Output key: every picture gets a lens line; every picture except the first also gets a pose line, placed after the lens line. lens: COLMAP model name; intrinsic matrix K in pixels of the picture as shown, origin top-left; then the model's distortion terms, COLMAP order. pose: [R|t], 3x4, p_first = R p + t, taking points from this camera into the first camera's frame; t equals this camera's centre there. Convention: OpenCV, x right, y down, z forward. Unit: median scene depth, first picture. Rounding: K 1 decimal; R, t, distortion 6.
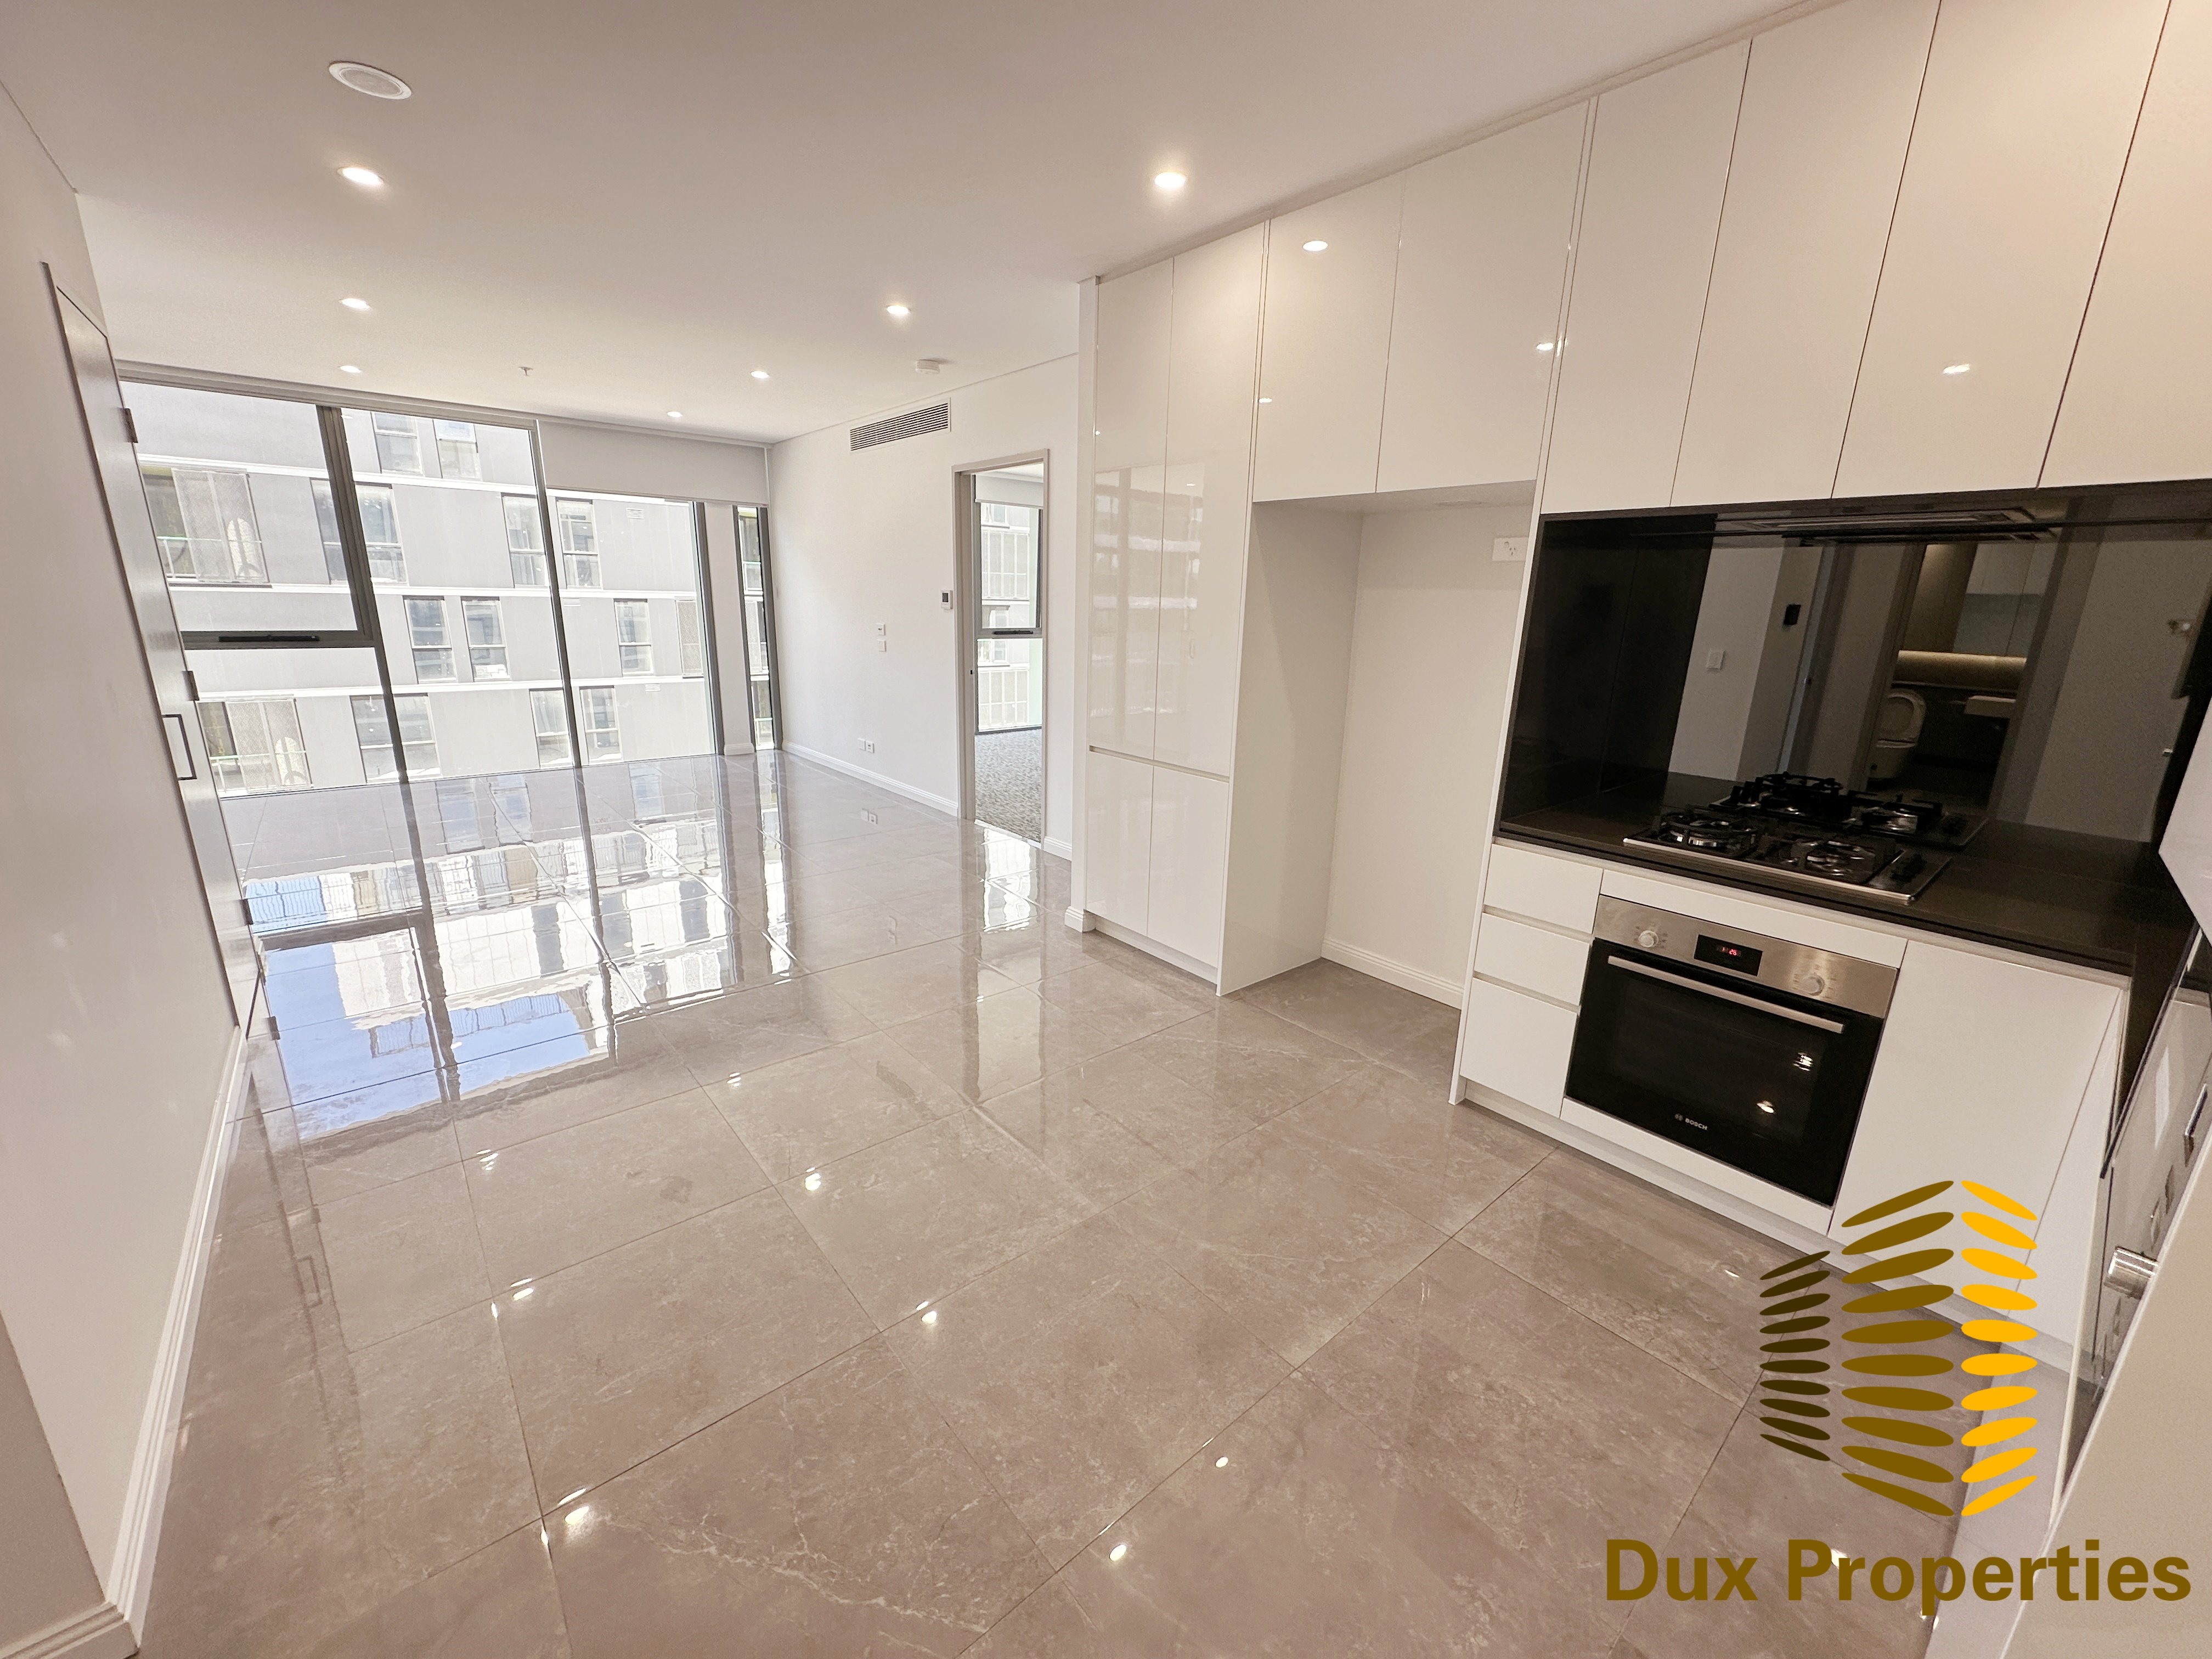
lens RADIAL K [[884.6, 0, 1103.2], [0, 884.6, 826.9], [0, 0, 1]] dist [-0.024894, 0.000058]
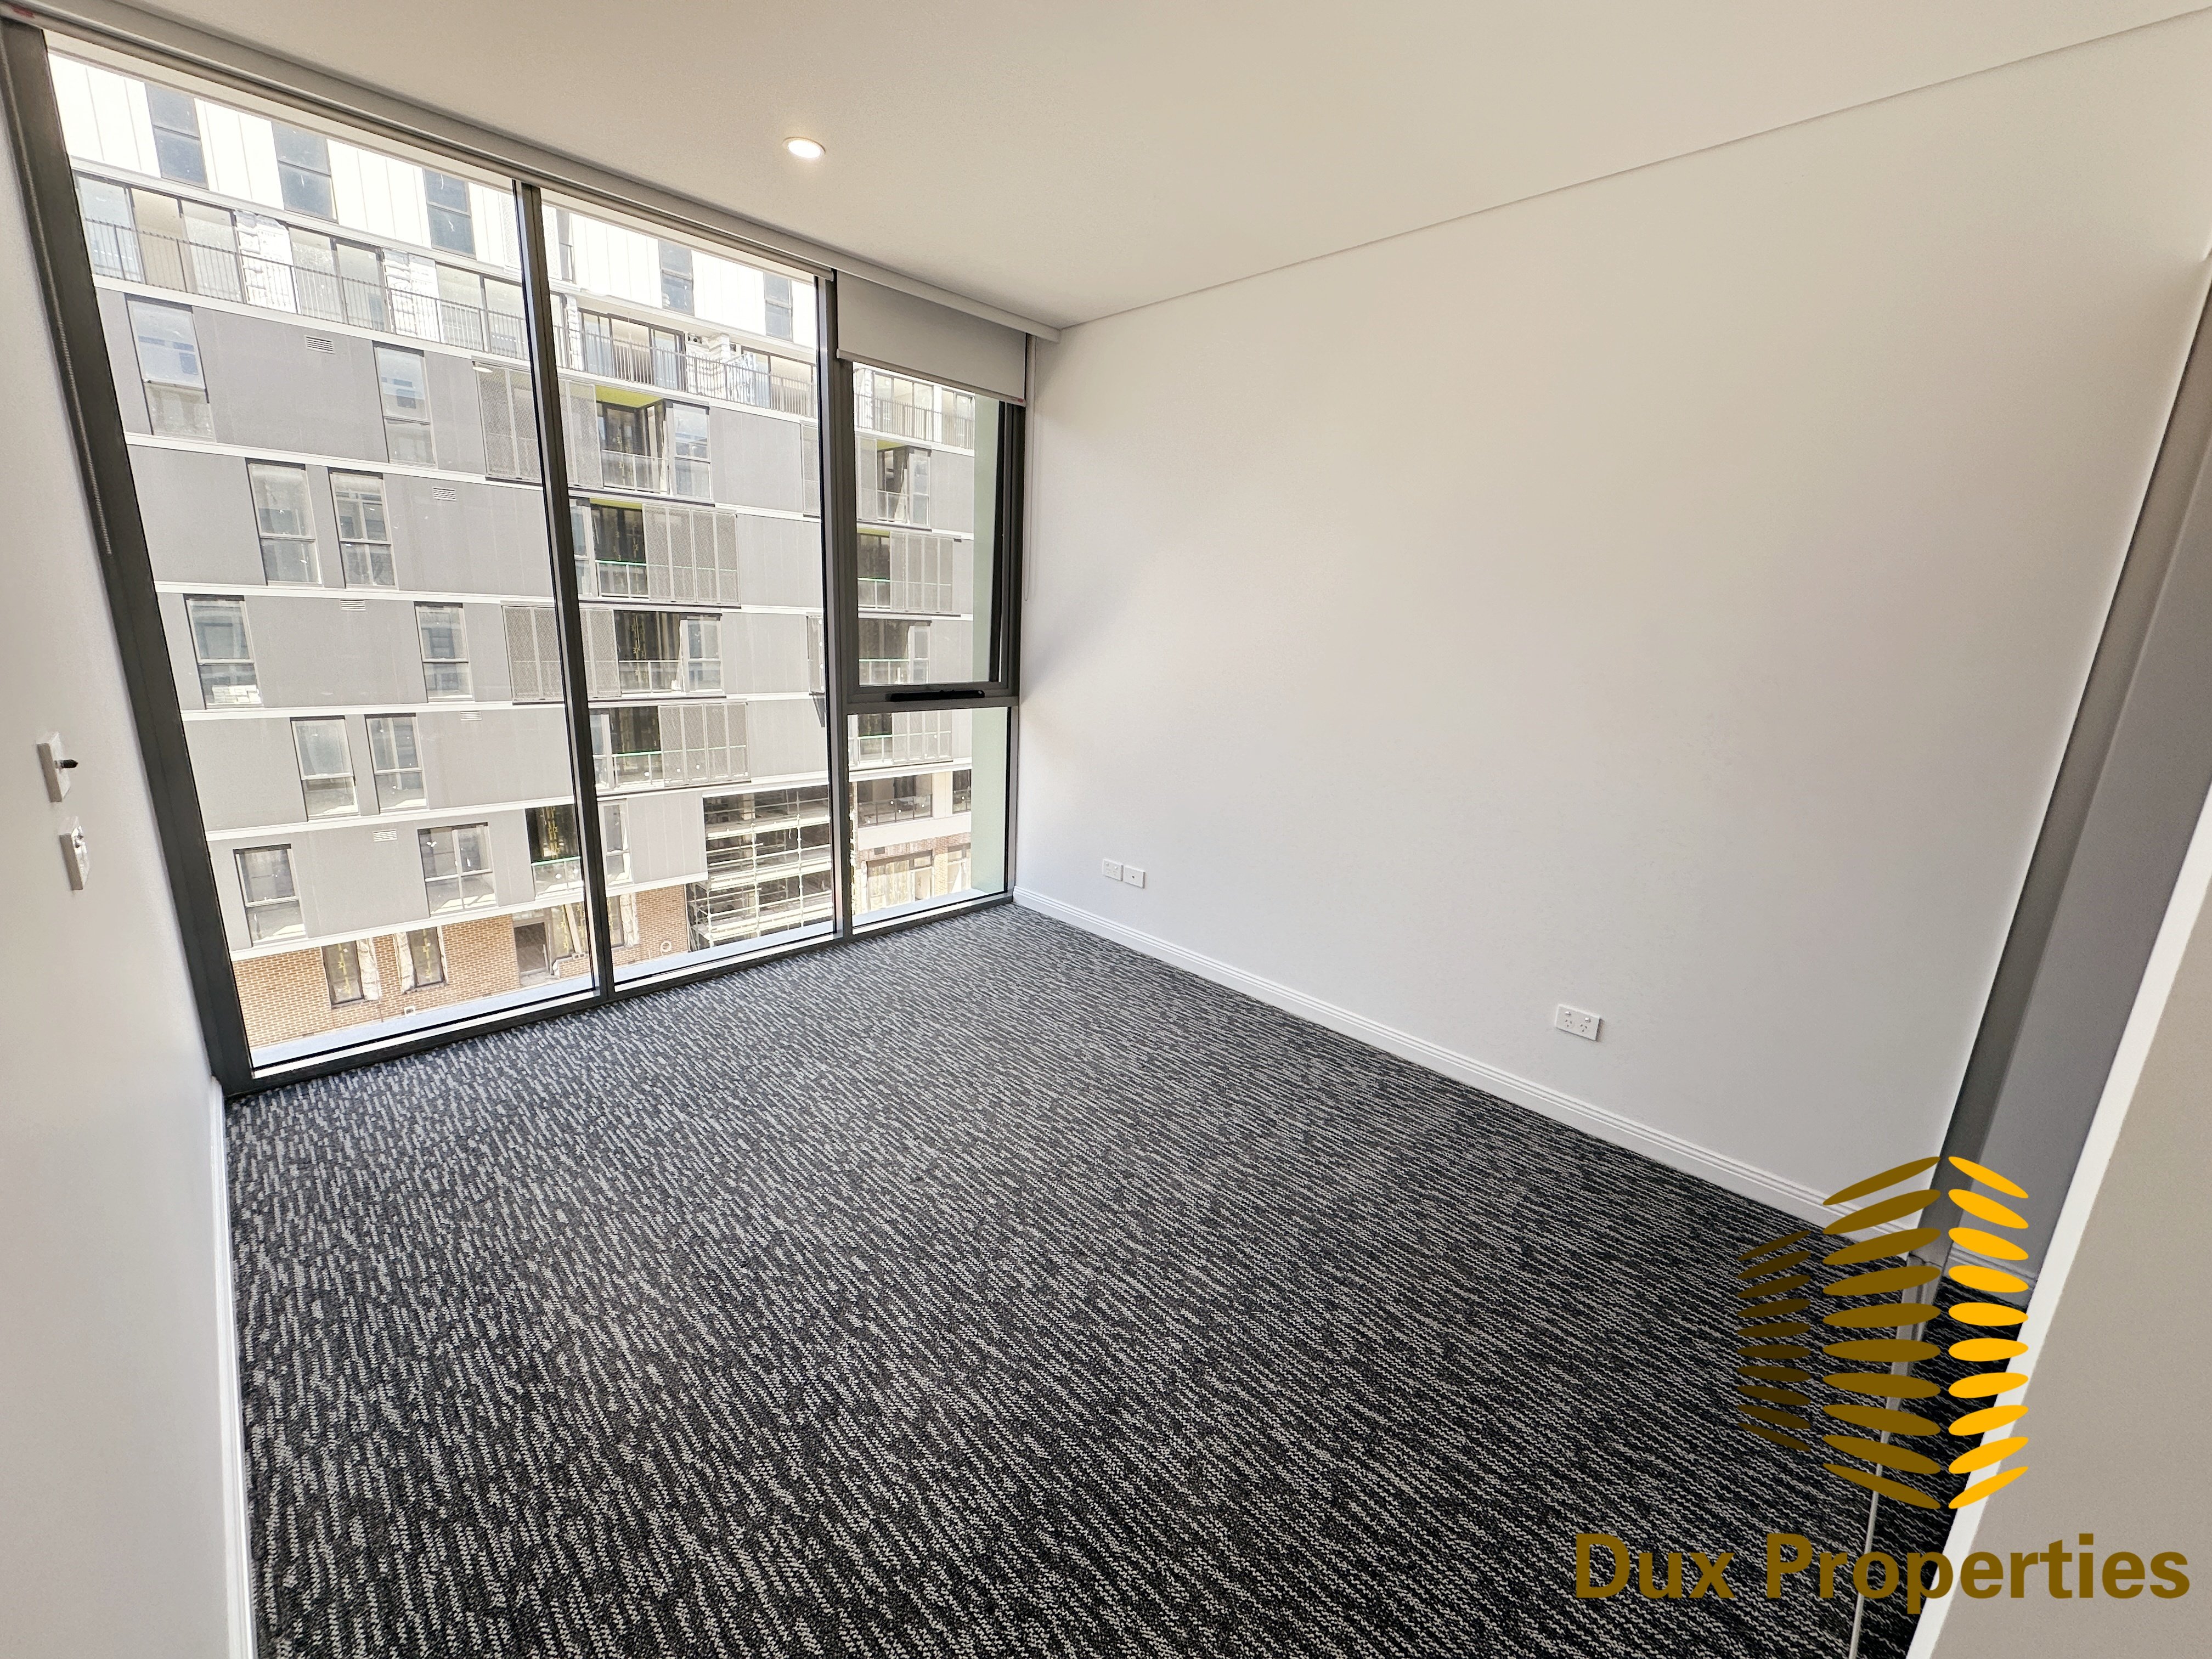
lens RADIAL K [[884.6, 0, 1111.5], [0, 884.6, 832.2], [0, 0, 1]] dist [-0.024894, 0.000058]
pose [[0.995405, 0.000821, 0.095751, -0.017706], [0.000519, 0.999902, -0.013962, -0.044004], [-0.095754, 0.013948, 0.995307, 0.171935]]
